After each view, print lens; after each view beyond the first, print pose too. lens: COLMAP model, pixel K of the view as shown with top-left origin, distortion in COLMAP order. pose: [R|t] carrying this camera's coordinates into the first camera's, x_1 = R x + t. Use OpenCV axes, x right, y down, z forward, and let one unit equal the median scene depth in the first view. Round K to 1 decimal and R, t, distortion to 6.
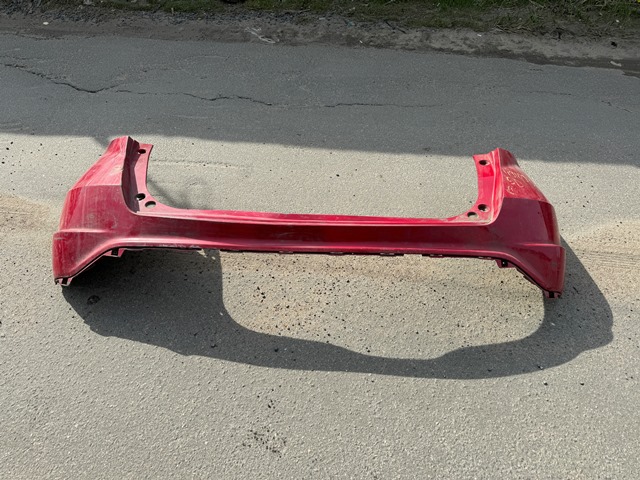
lens RADIAL K [[439.2, 0, 319.5], [0, 439.2, 252.4], [0, 0, 1]] dist [0.005958, -0.007535]
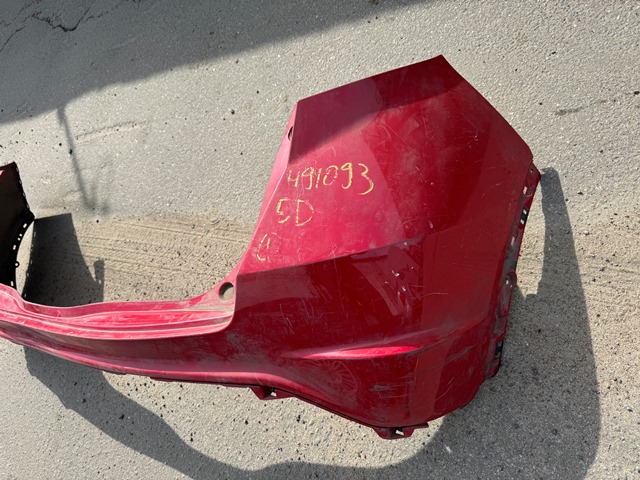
lens RADIAL K [[459.5, 0, 320.0], [0, 459.5, 240.0], [0, 0, 1]] dist [-0.003210, -0.008185]
pose [[0.810615, -0.029990, -0.584811, 0.773156], [0.293660, 0.884850, 0.361669, -0.309470], [0.506623, -0.464910, 0.726080, 0.685060]]
